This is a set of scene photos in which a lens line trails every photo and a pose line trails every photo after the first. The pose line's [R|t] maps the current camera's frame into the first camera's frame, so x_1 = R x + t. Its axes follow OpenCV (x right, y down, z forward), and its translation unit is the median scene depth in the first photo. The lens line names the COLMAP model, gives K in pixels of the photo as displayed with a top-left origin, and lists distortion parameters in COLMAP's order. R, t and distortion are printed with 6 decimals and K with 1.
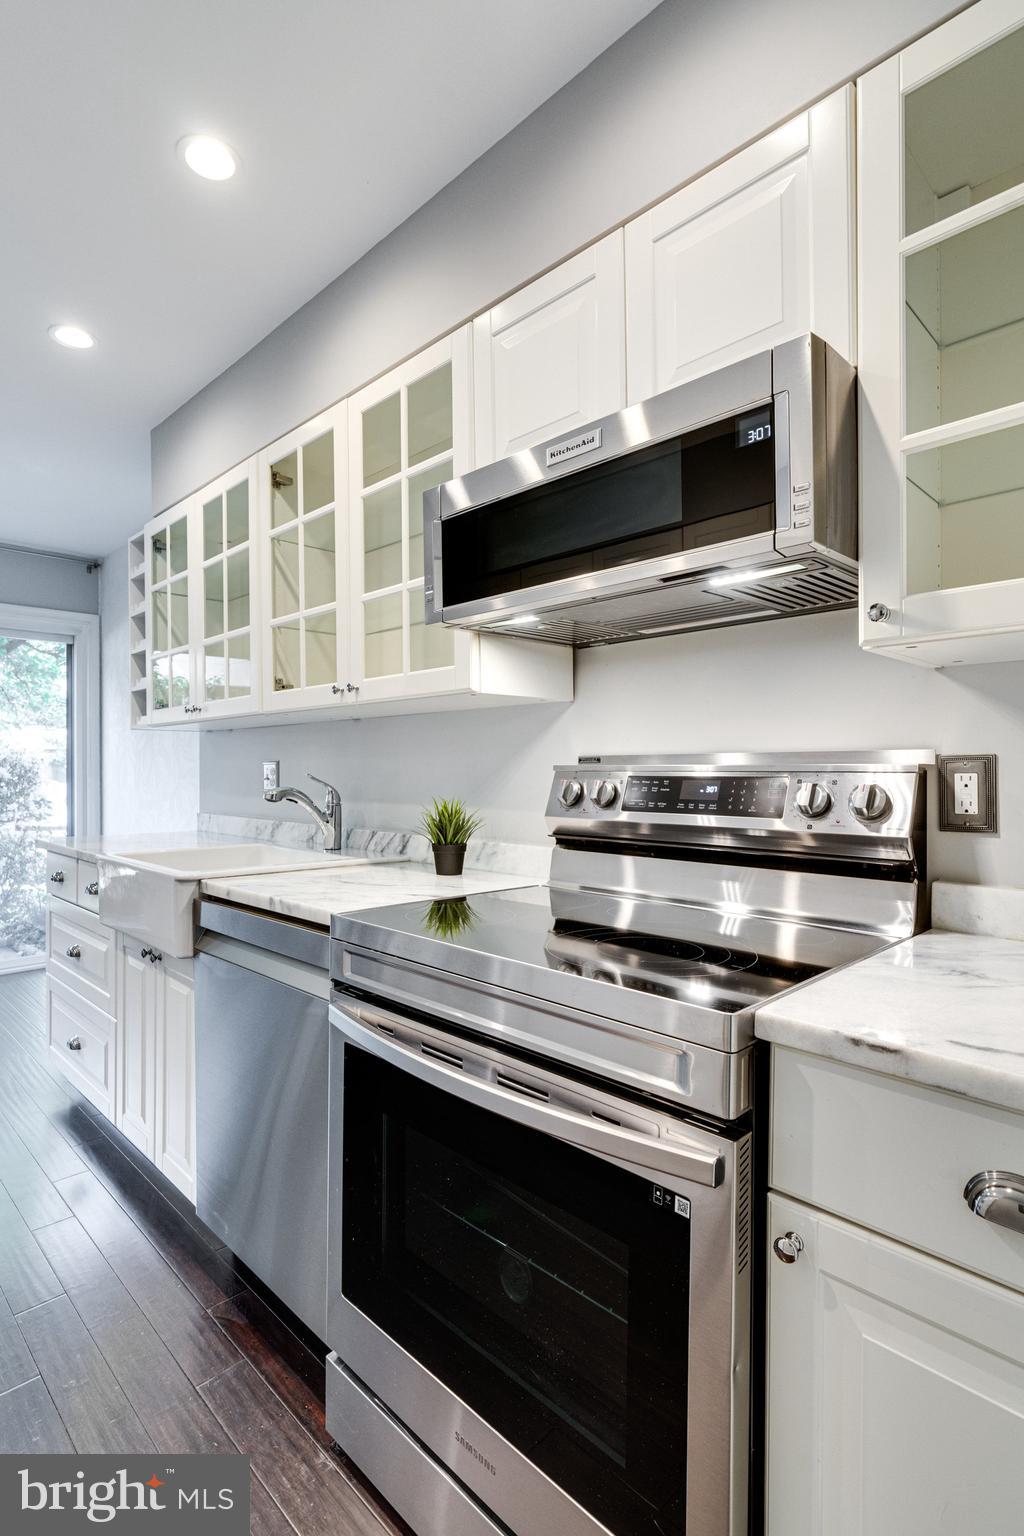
lens RADIAL K [[754.0, 0, 500.4], [0, 754.0, 782.7], [0, 0, 1]] dist [-0.001855, -0.000158]
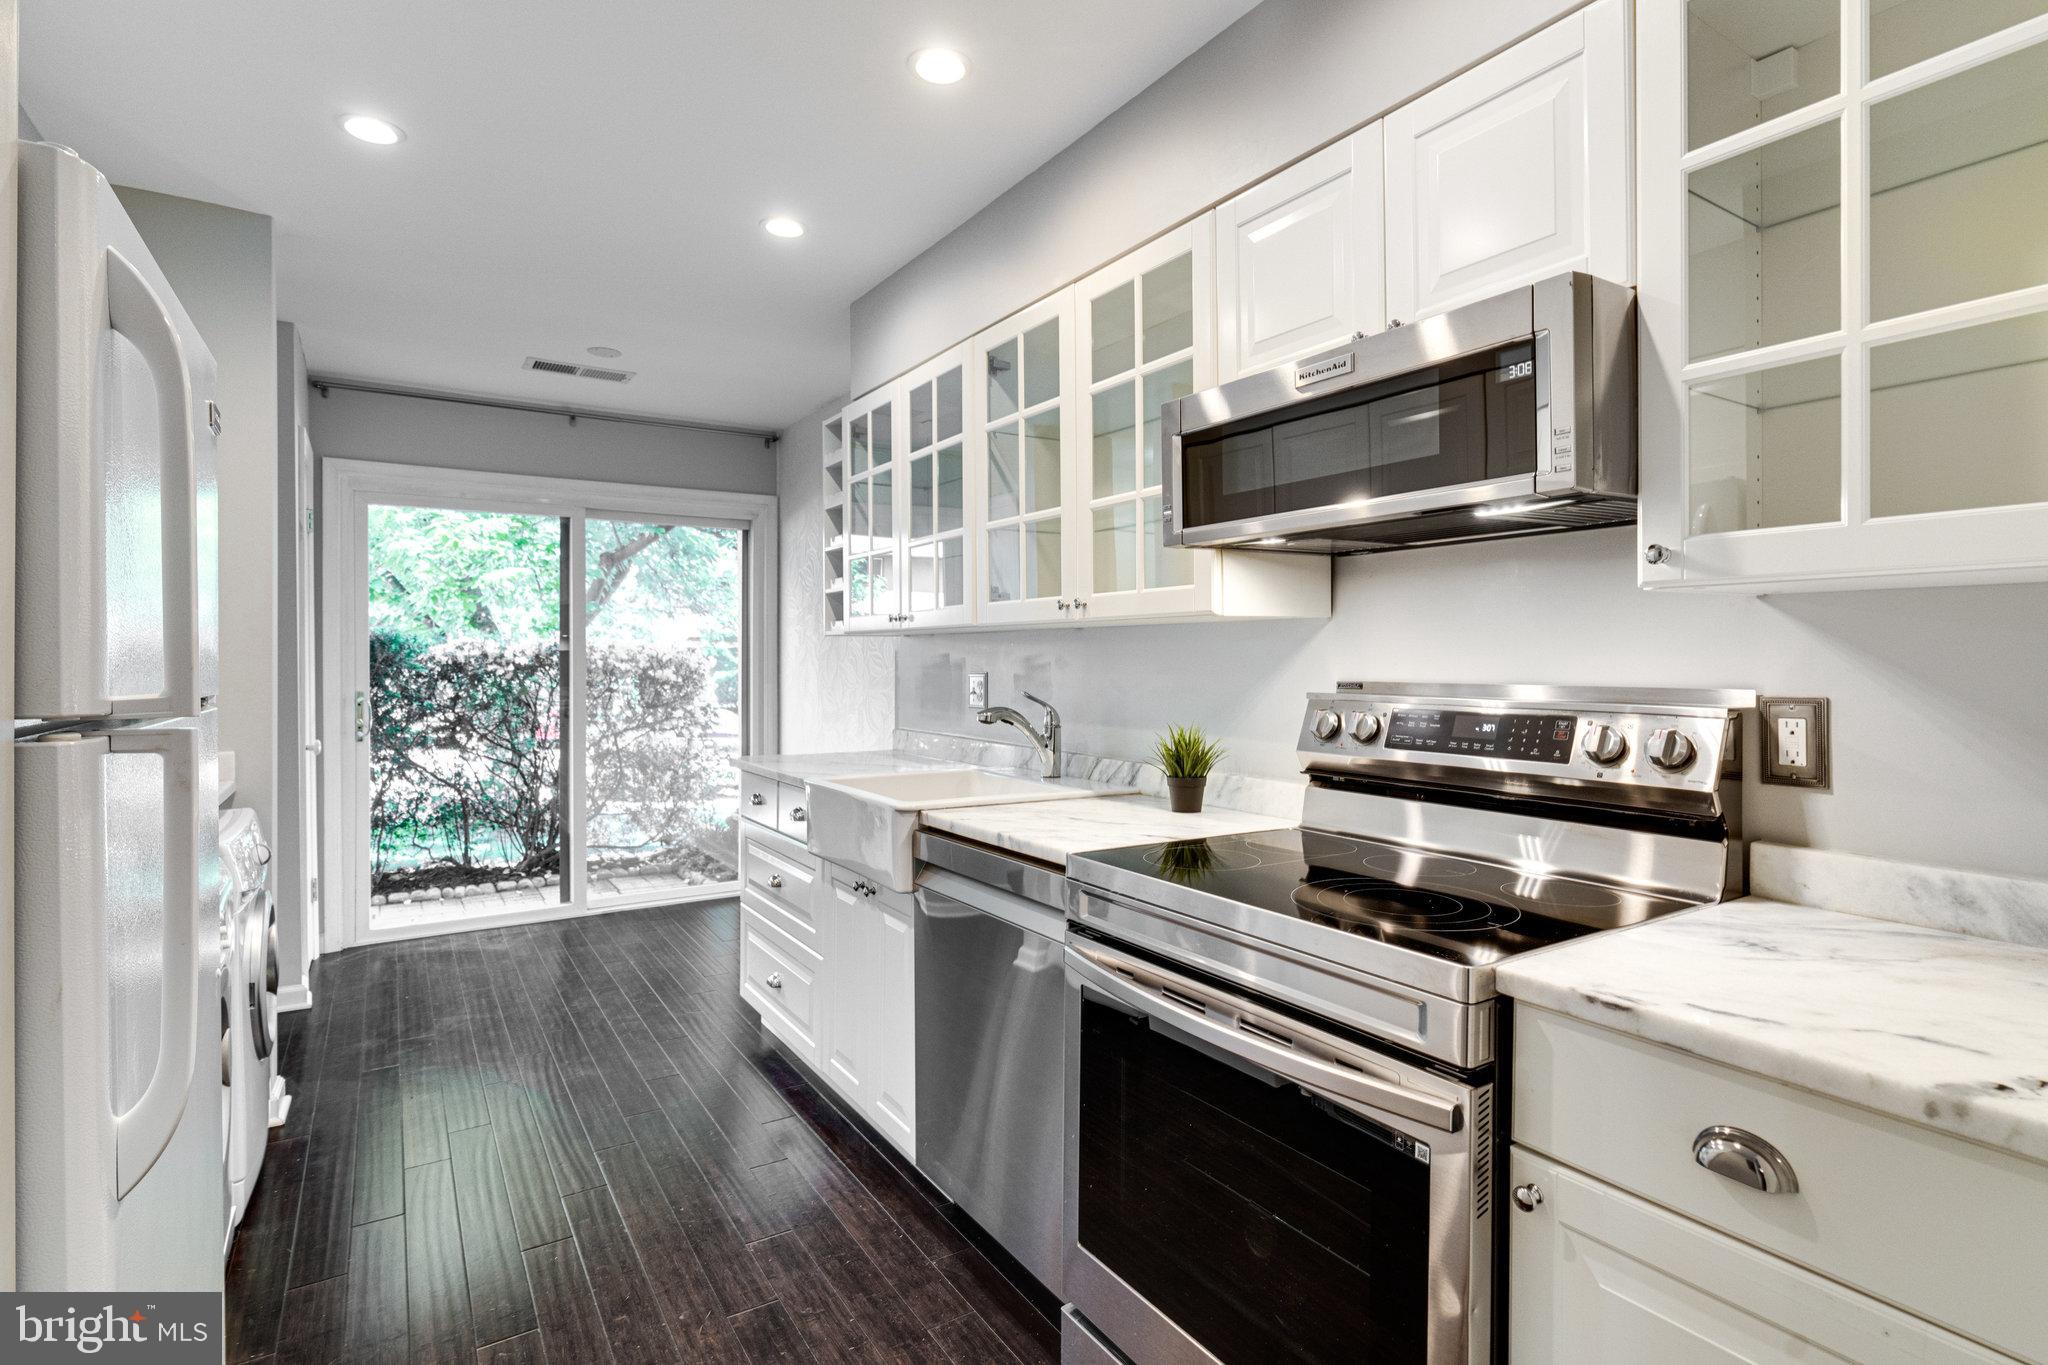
lens RADIAL K [[1005.3, 0, 1051.0], [0, 1005.3, 671.1], [0, 0, 1]] dist [-0.001855, -0.000158]
pose [[0.981493, 0.002294, -0.191486, 0.002035], [-0.003339, 0.999981, -0.005136, -0.044284], [0.191471, 0.005680, 0.981482, -0.226030]]
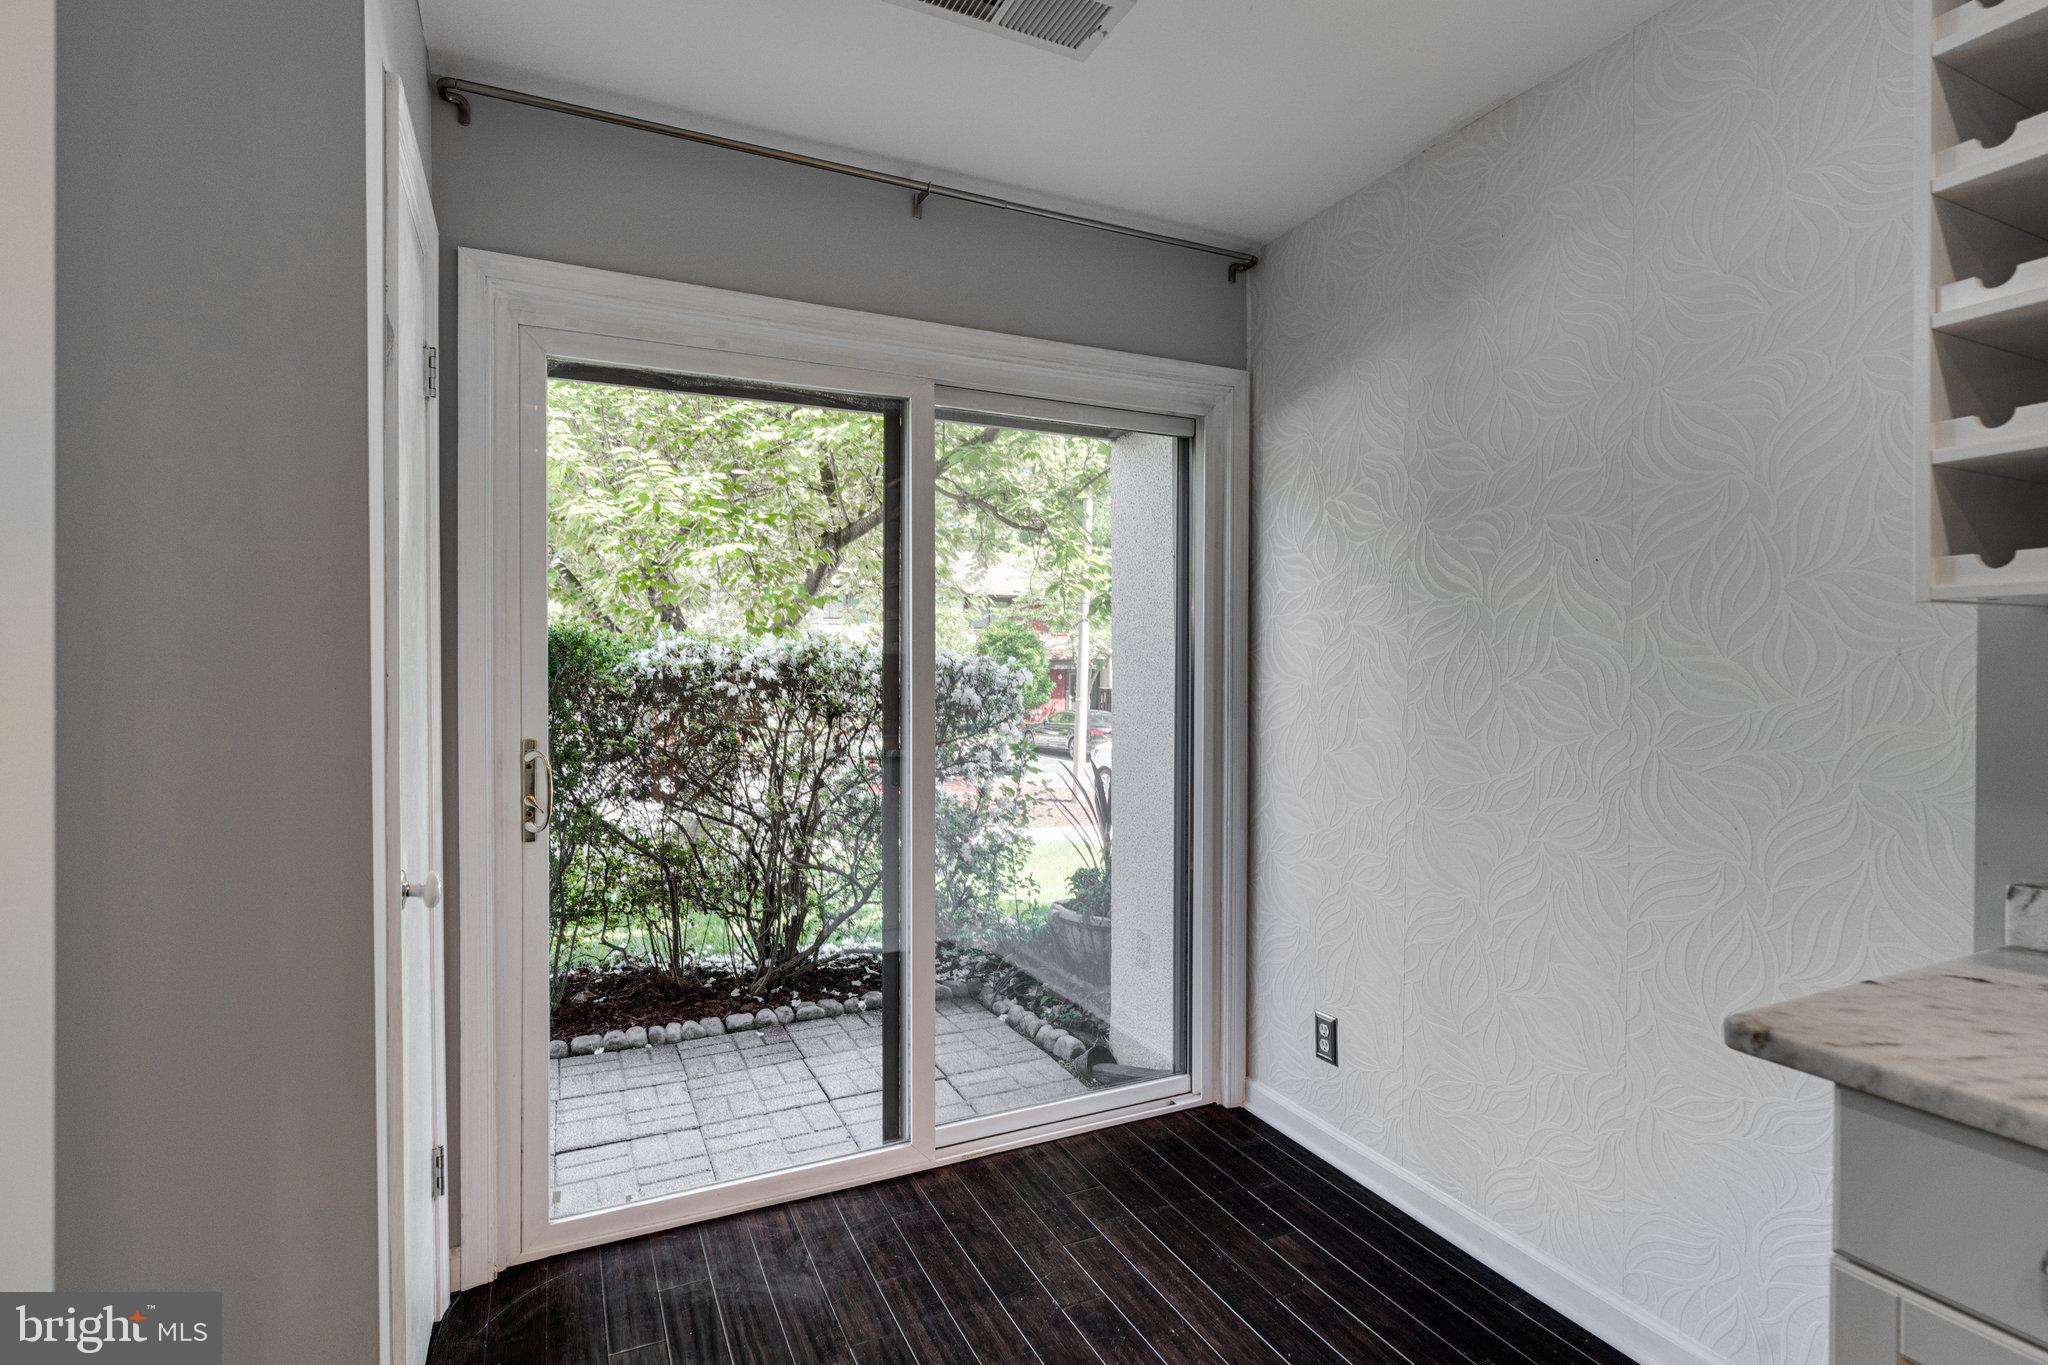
lens RADIAL K [[985.2, 0, 1029.0], [0, 985.2, 675.8], [0, 0, 1]] dist [0.001772, 0.000384]
pose [[0.946680, 0.002989, -0.322160, -1.342910], [-0.005394, 0.999964, -0.006573, -0.080313], [0.322129, 0.007960, 0.946662, 1.093263]]
